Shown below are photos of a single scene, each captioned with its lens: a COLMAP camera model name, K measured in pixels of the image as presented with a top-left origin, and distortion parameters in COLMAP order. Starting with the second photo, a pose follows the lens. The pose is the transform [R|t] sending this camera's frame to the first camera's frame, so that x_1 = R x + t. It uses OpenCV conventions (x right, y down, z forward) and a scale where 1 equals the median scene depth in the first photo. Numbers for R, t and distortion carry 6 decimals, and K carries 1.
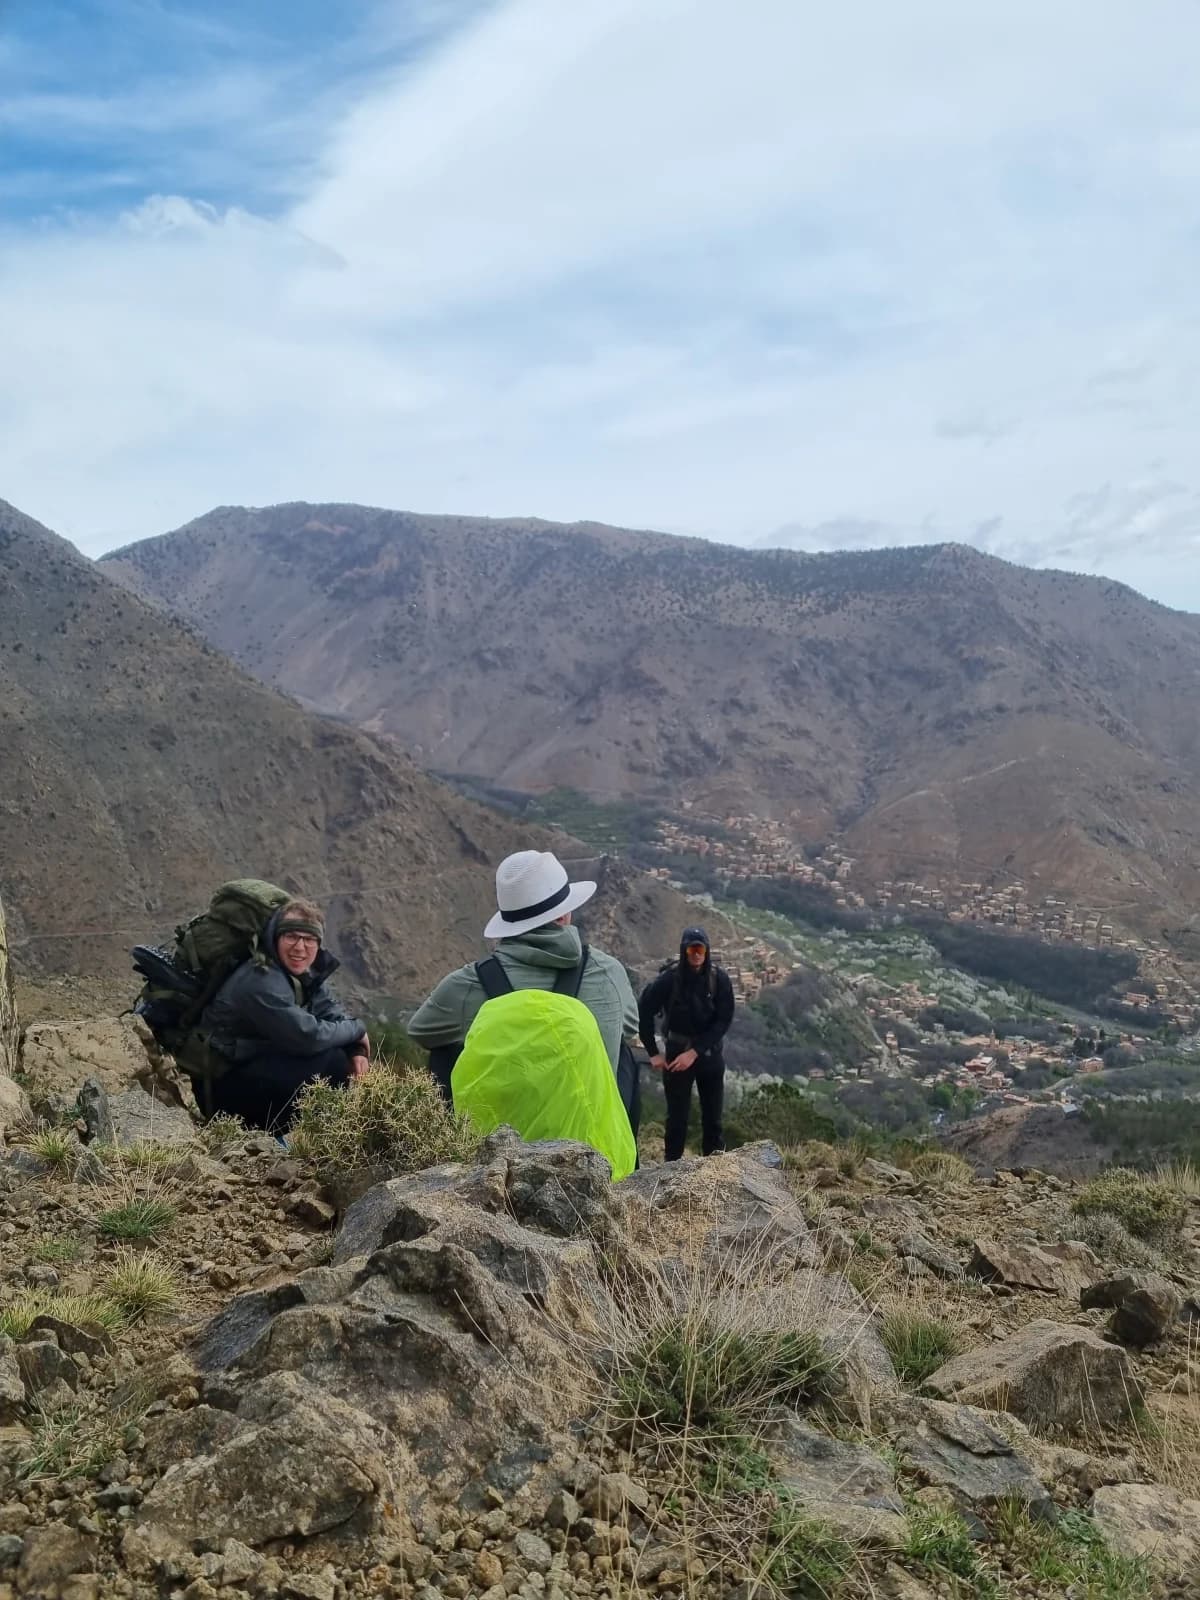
lens RADIAL K [[1177.2, 0, 600.0], [0, 1177.2, 800.0], [0, 0, 1]] dist [0.001413, 0.002482]
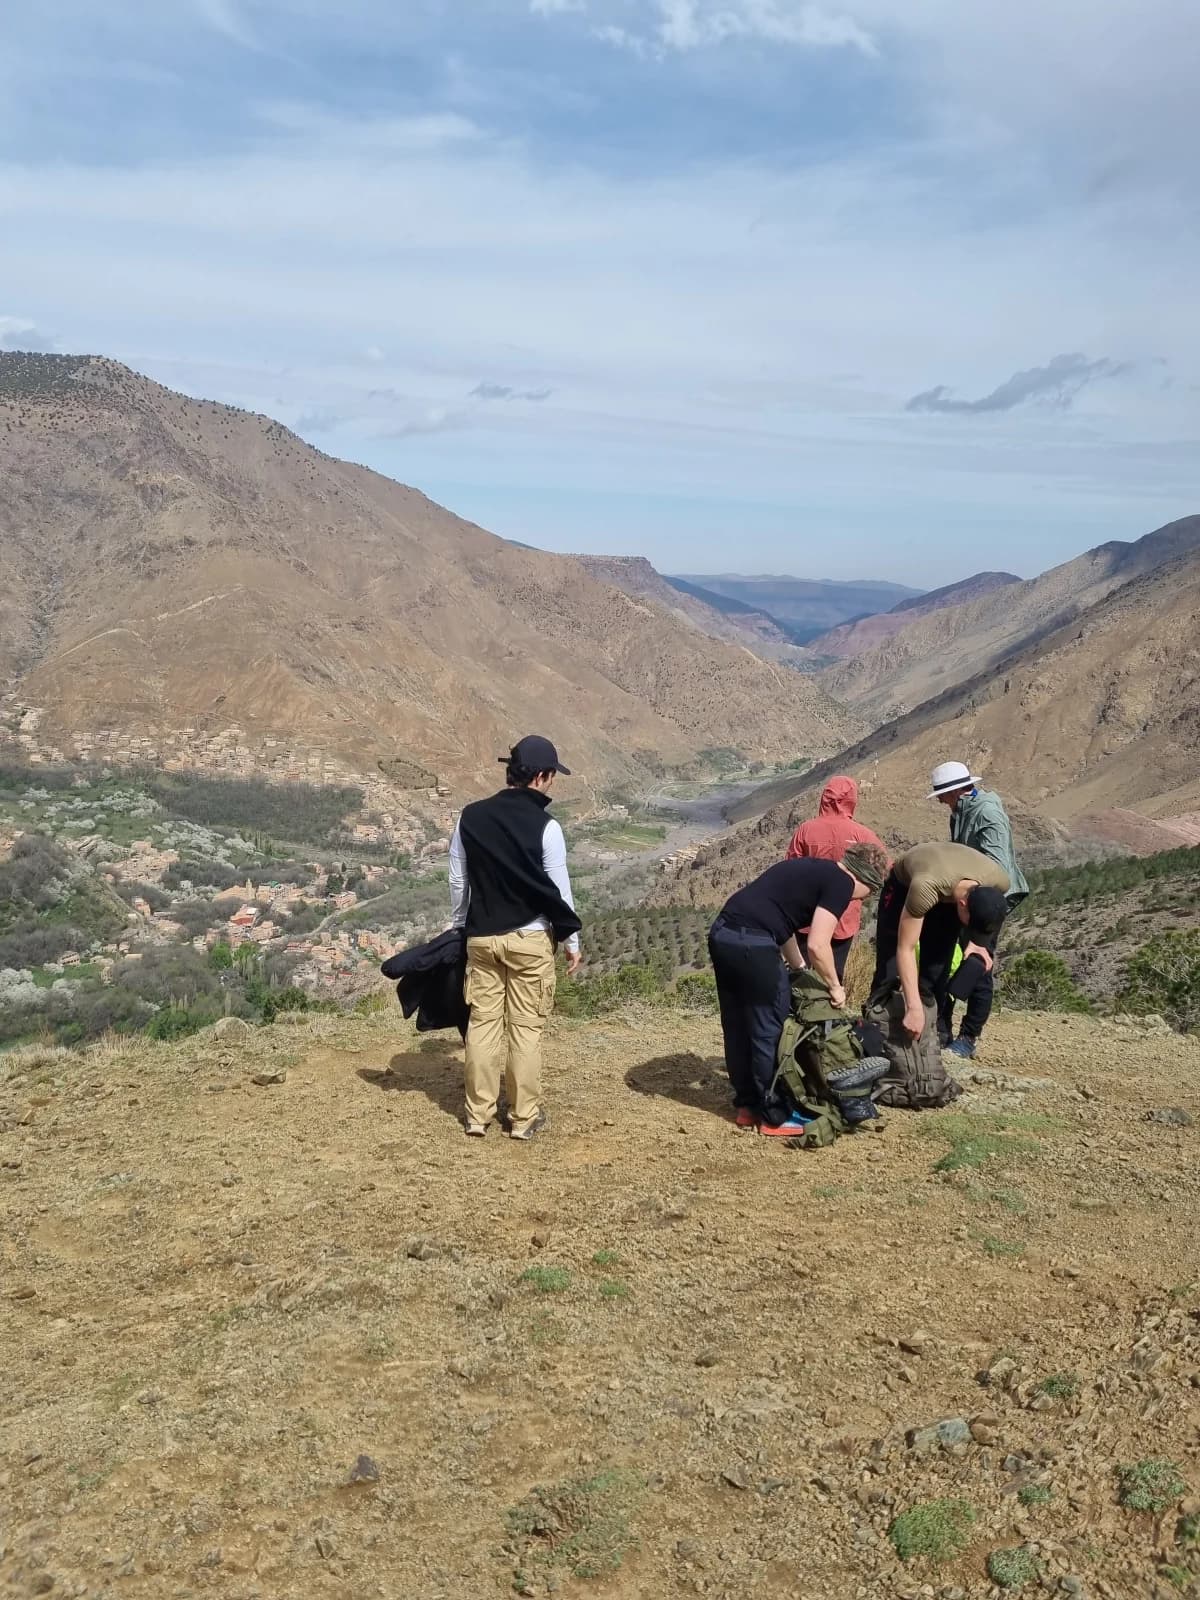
lens RADIAL K [[1177.2, 0, 600.0], [0, 1177.2, 800.0], [0, 0, 1]] dist [0.001413, 0.002482]
pose [[0.761341, -0.092413, 0.641732, -0.039608], [0.012114, 0.991645, 0.128430, 0.013530], [-0.648239, -0.090005, 0.756099, 0.096486]]
